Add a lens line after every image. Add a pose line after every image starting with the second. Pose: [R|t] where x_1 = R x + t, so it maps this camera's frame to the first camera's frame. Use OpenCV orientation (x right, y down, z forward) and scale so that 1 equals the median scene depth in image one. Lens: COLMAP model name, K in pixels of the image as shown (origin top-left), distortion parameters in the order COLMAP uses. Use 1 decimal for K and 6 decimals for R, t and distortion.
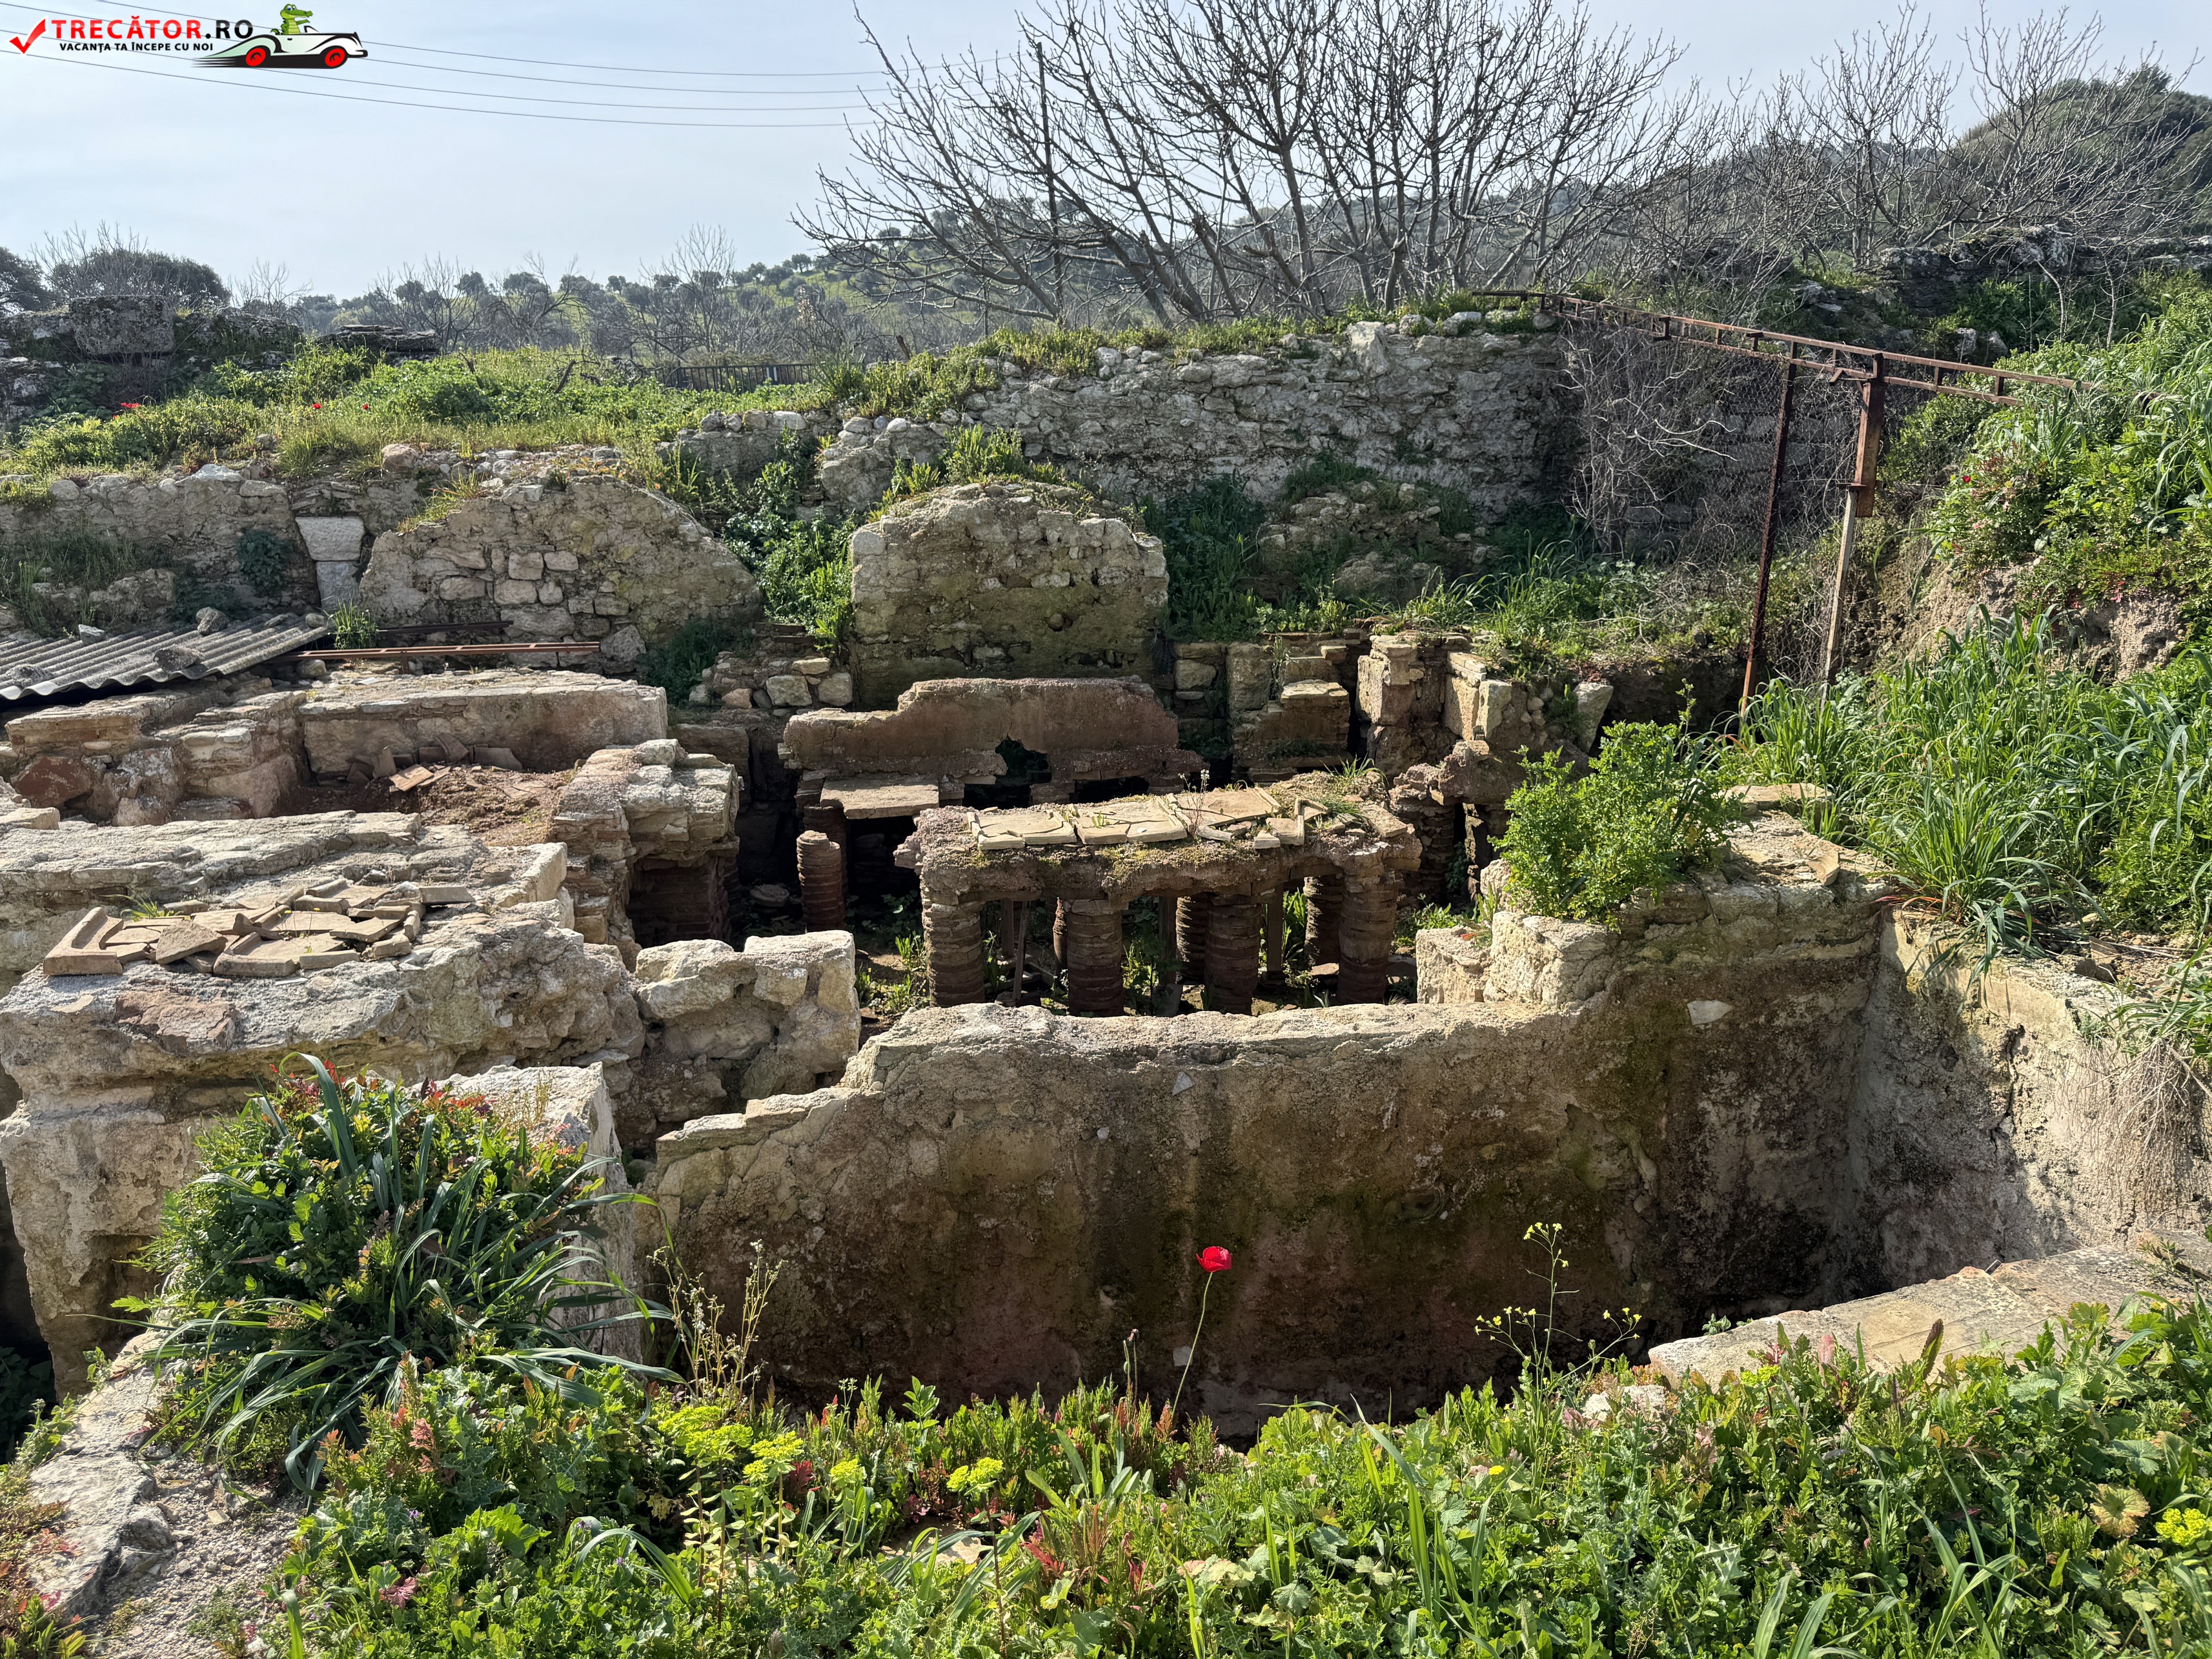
lens RADIAL K [[1562.0, 0, 1106.0], [0, 1562.0, 829.5], [0, 0, 1]] dist [0.127217, -0.187405]
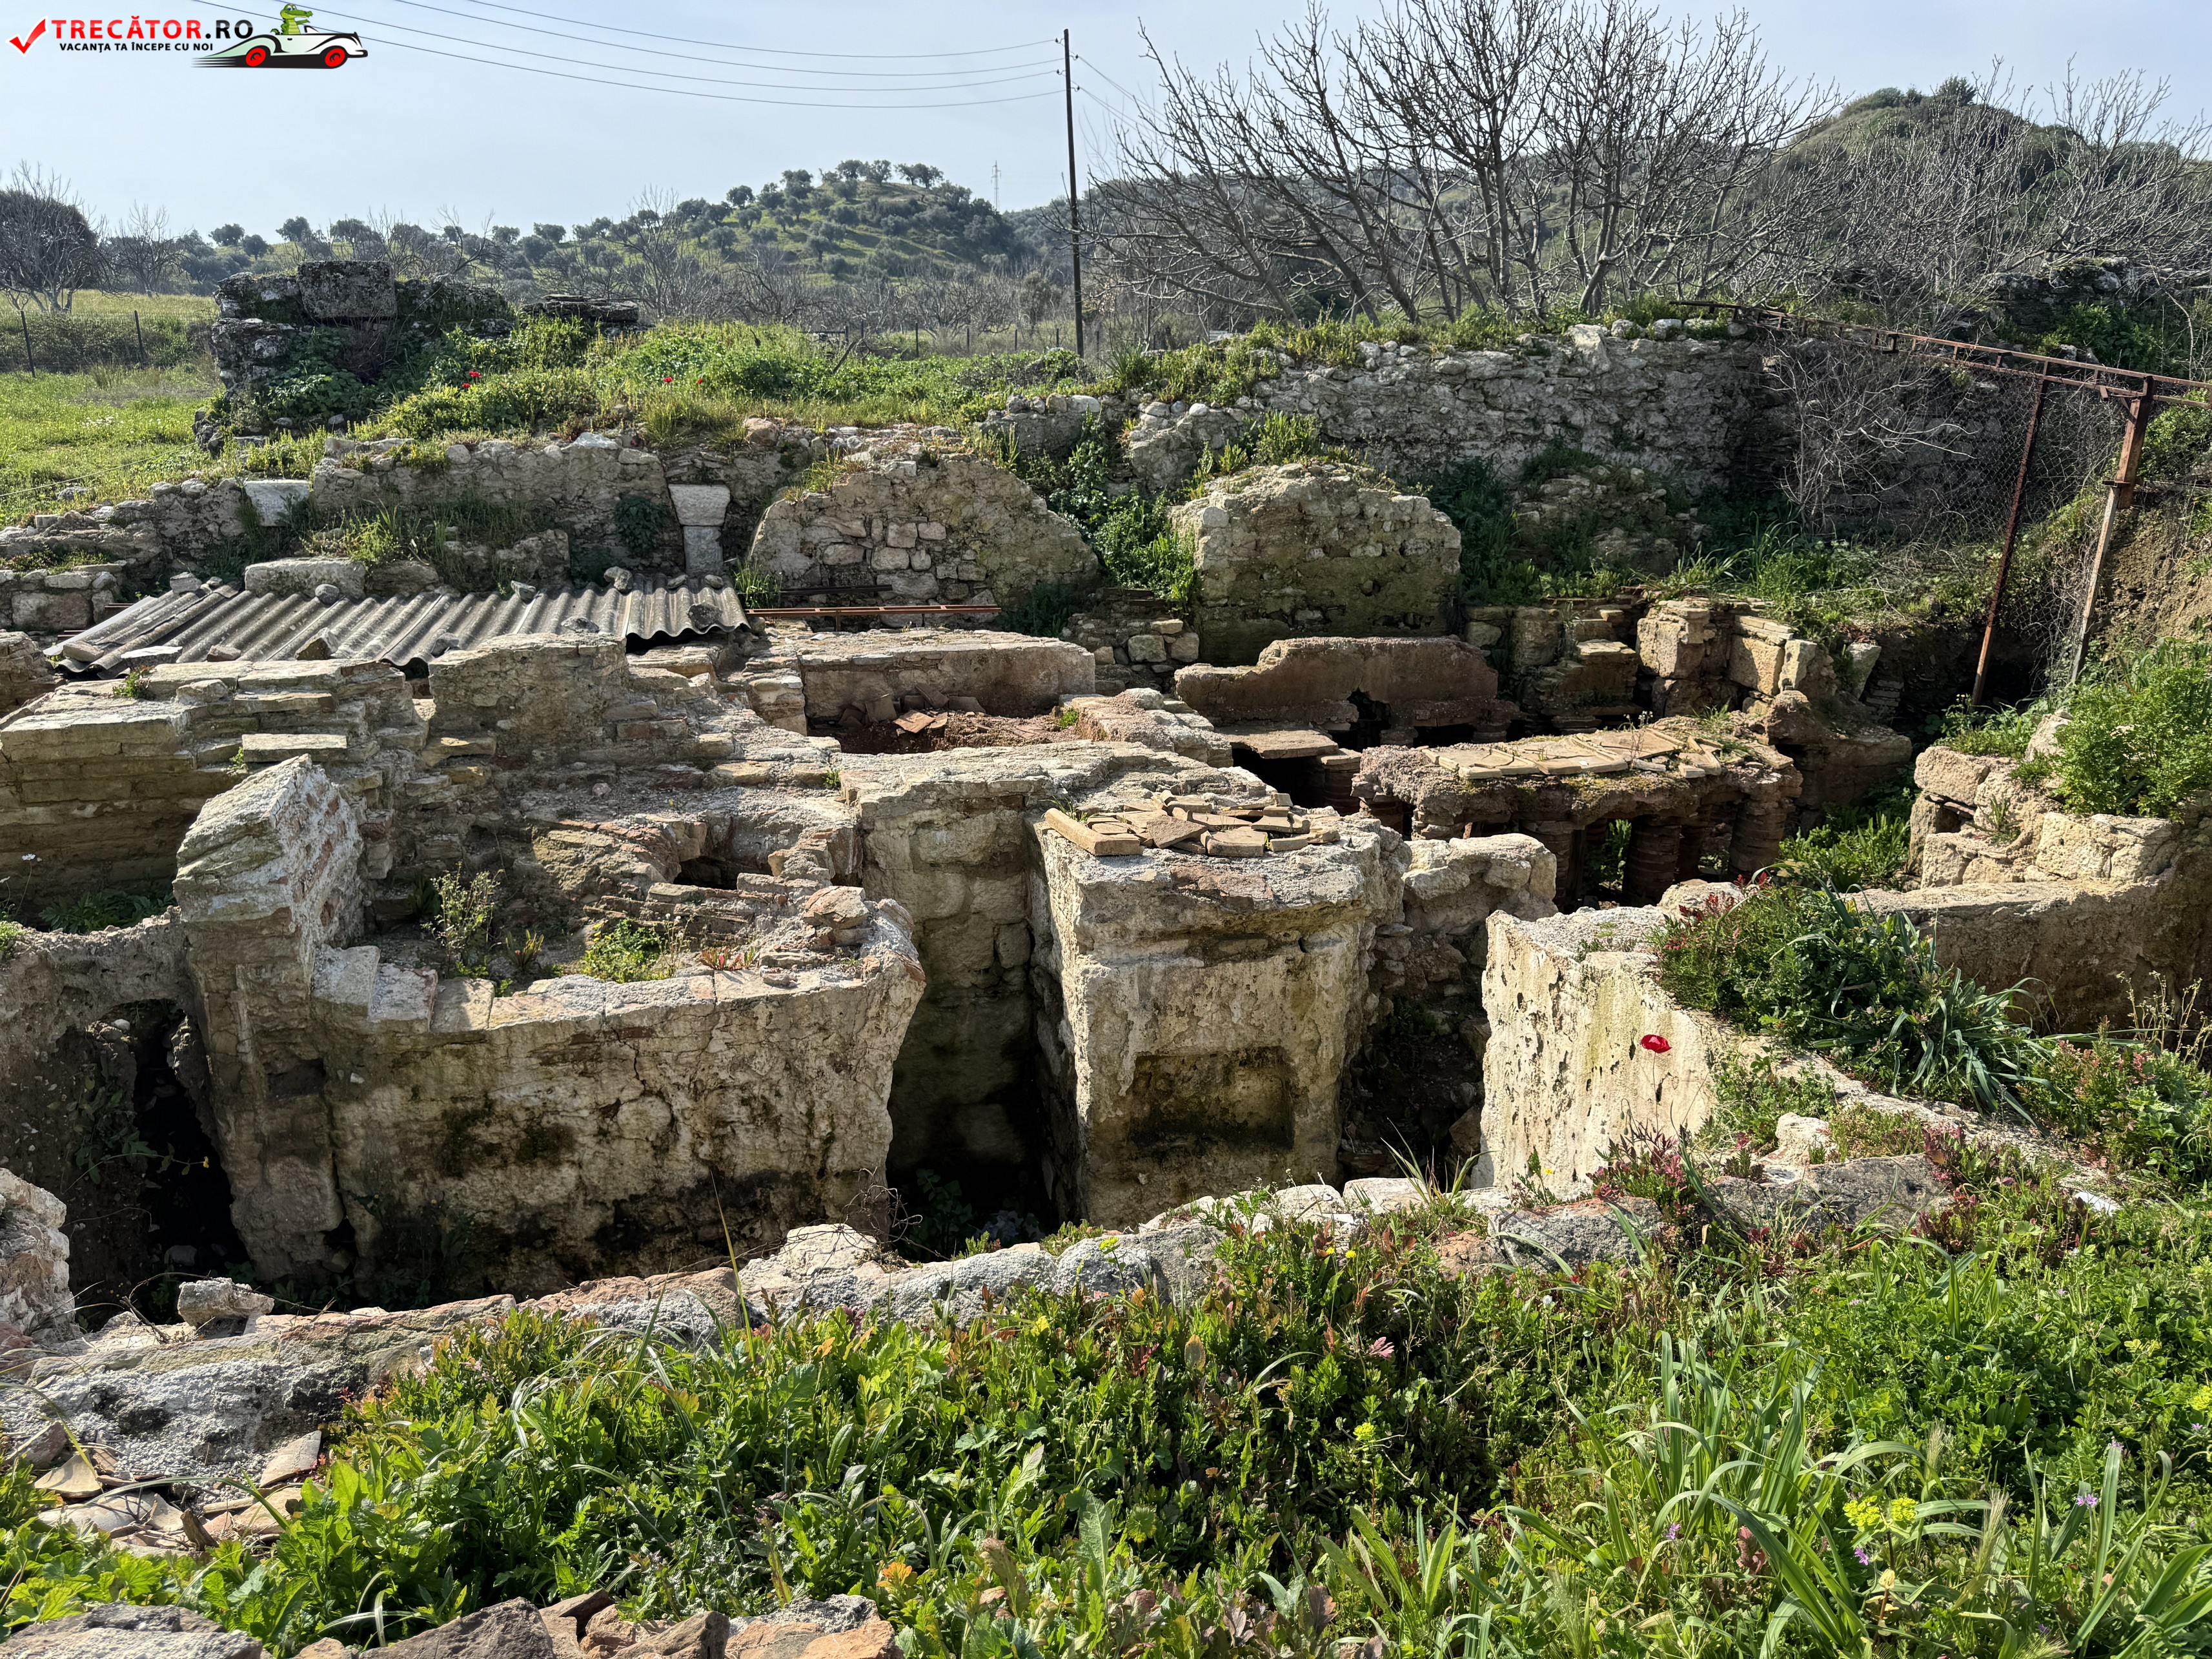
lens RADIAL K [[1562.0, 0, 1106.0], [0, 1562.0, 829.5], [0, 0, 1]] dist [0.127217, -0.187405]
pose [[0.994545, -0.005660, 0.104150, -0.338355], [0.003874, 0.999842, 0.017343, 0.021010], [-0.104232, -0.016845, 0.994410, -0.108822]]
